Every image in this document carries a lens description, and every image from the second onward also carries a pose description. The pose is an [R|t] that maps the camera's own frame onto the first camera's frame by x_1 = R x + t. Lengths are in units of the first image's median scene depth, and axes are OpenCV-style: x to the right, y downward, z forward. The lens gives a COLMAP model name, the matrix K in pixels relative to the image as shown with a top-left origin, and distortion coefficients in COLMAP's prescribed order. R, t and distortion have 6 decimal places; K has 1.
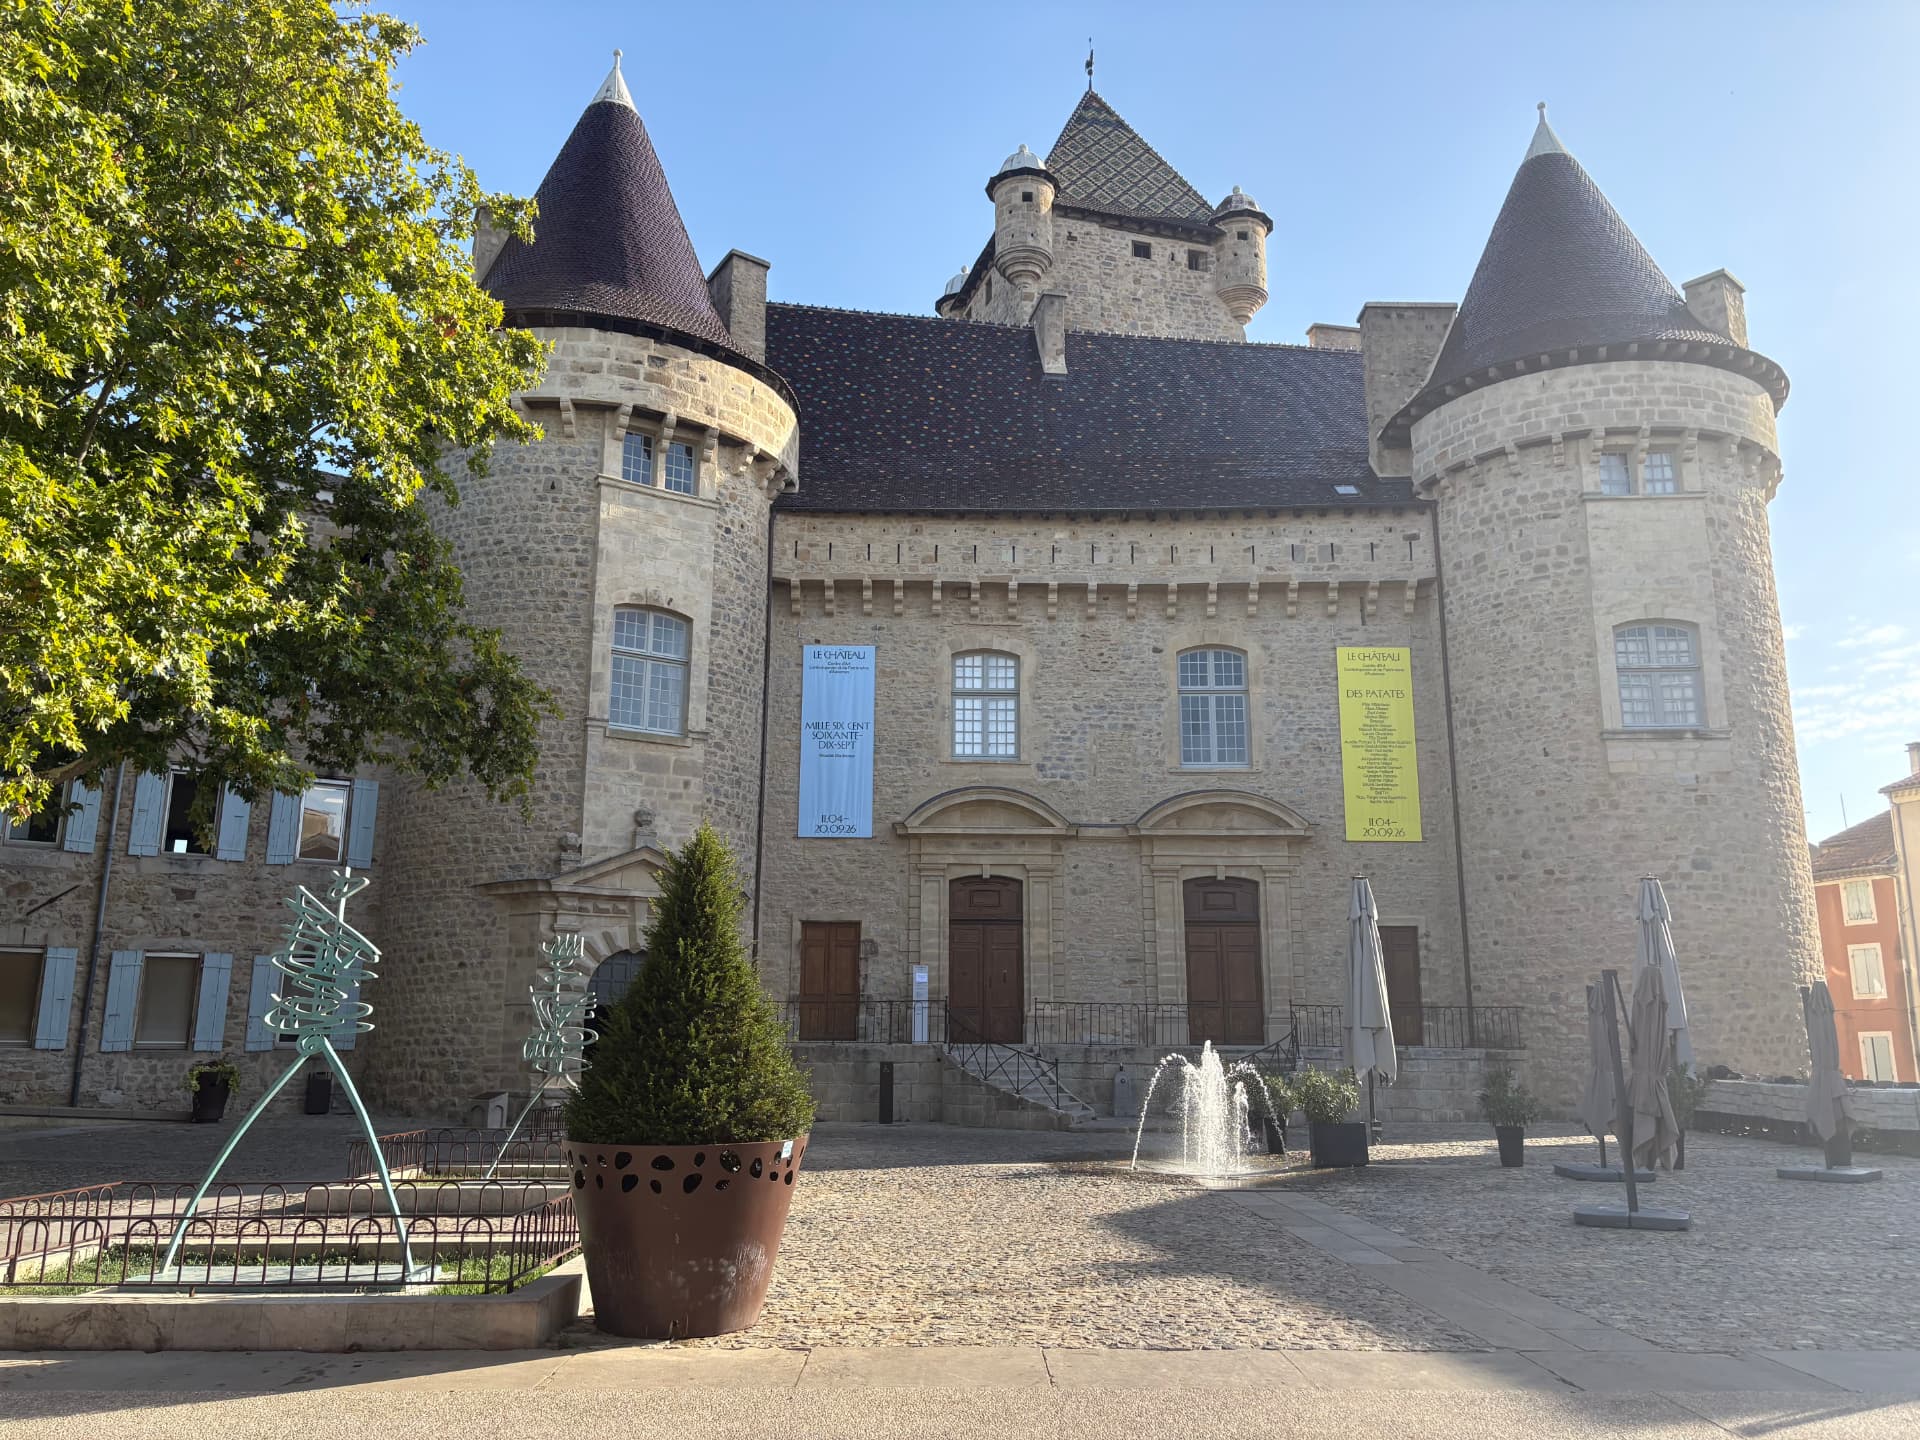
lens RADIAL K [[1445.2, 0, 960.0], [0, 1445.2, 720.0], [0, 0, 1]] dist [0.008239, -0.001969]
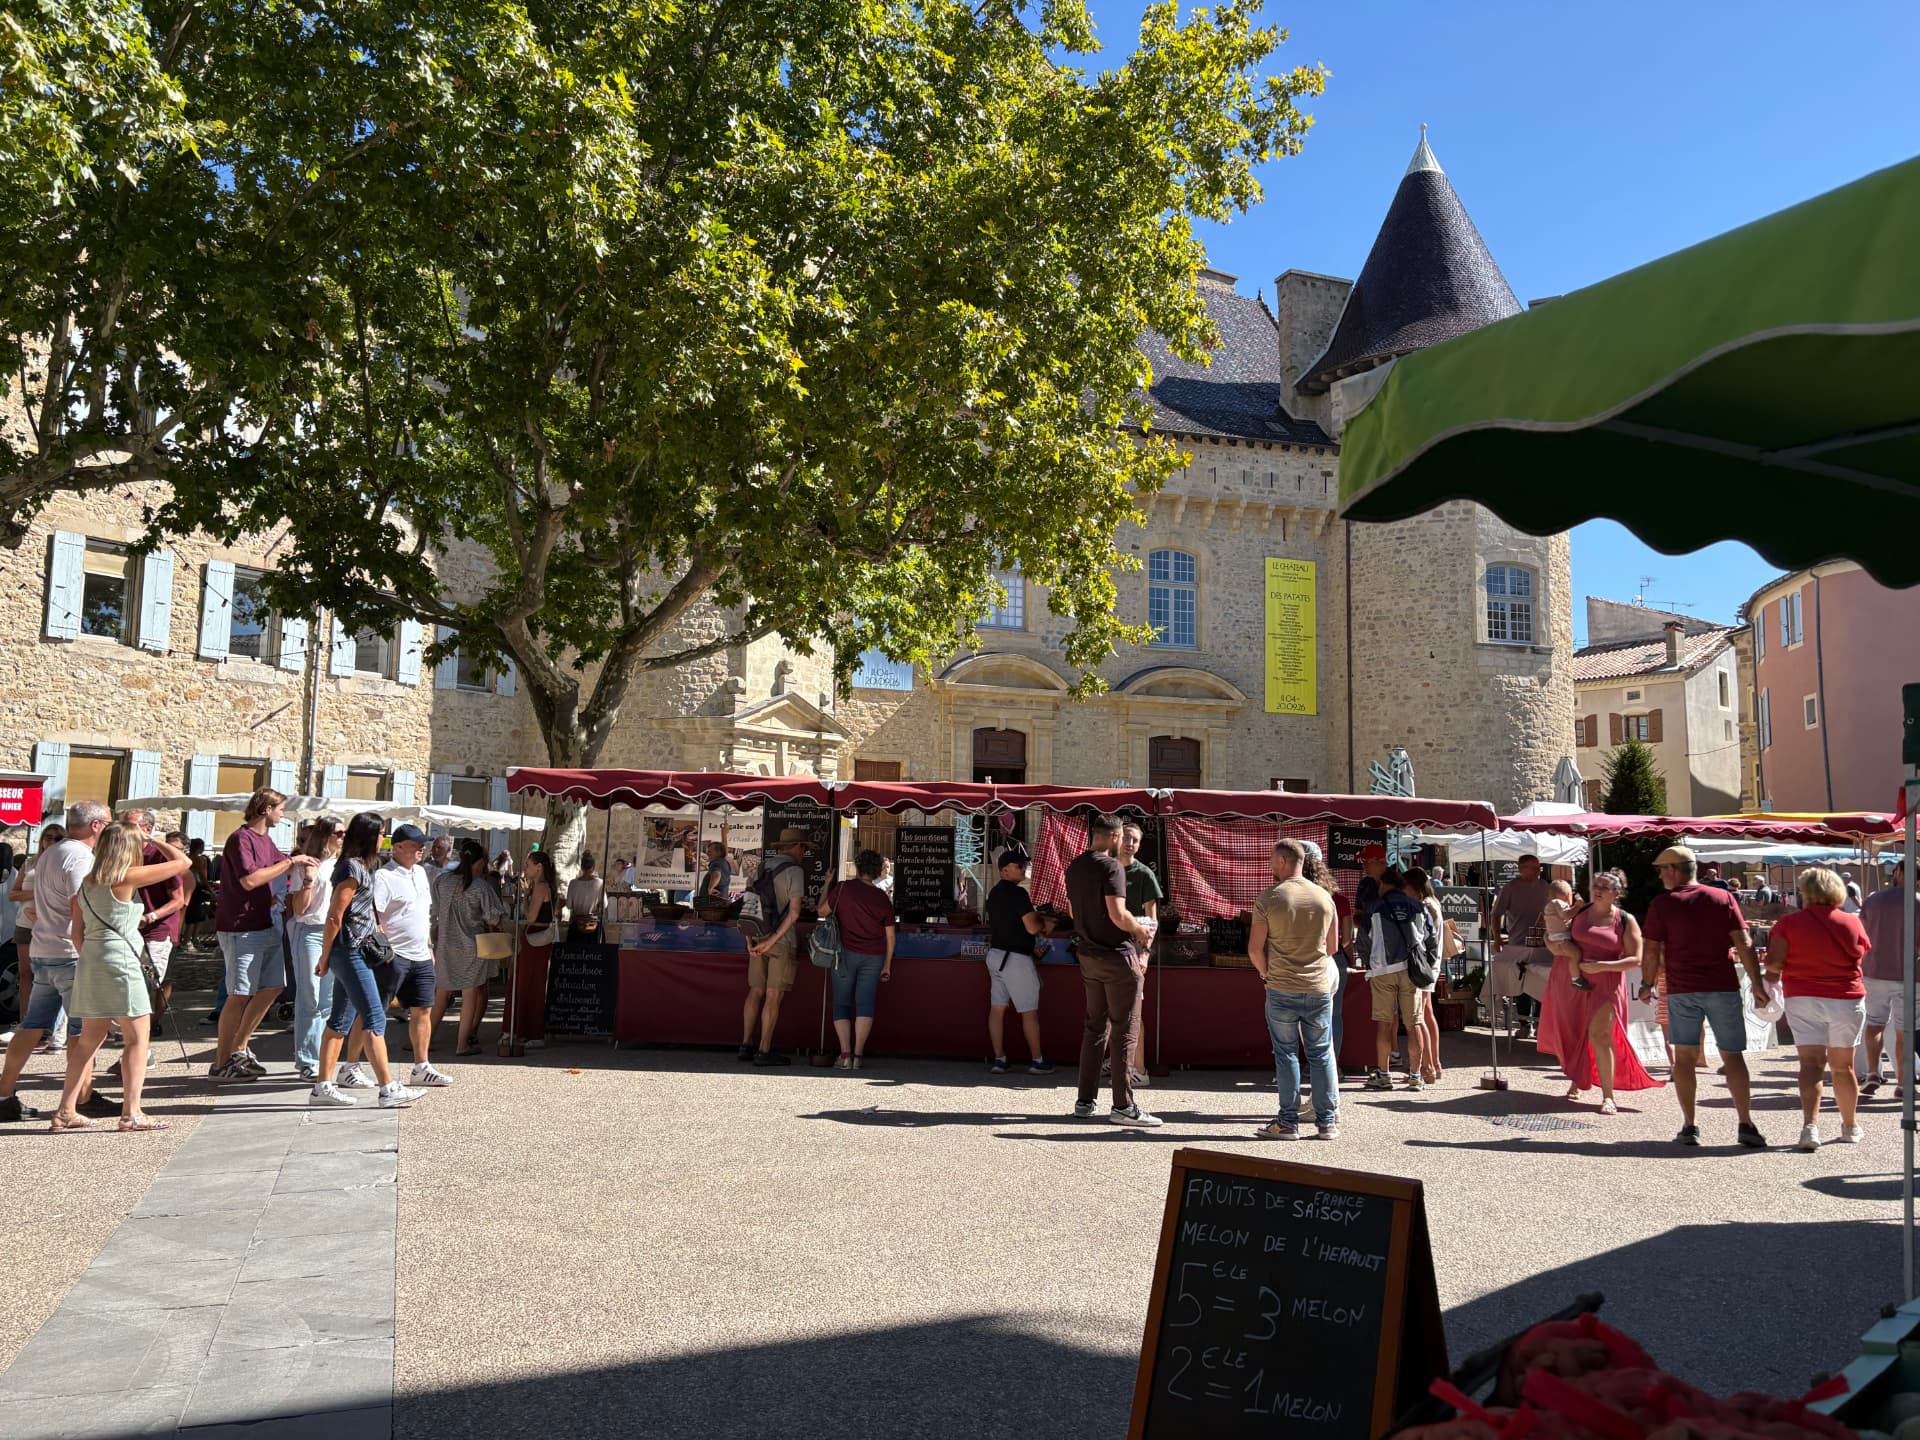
lens RADIAL K [[1445.2, 0, 960.0], [0, 1445.2, 720.0], [0, 0, 1]] dist [0.008239, -0.001969]
pose [[0.946176, 0.045791, 0.320396, -0.389508], [-0.080606, 0.992088, 0.096254, -0.009866], [-0.313454, -0.116899, 0.942381, -0.109058]]
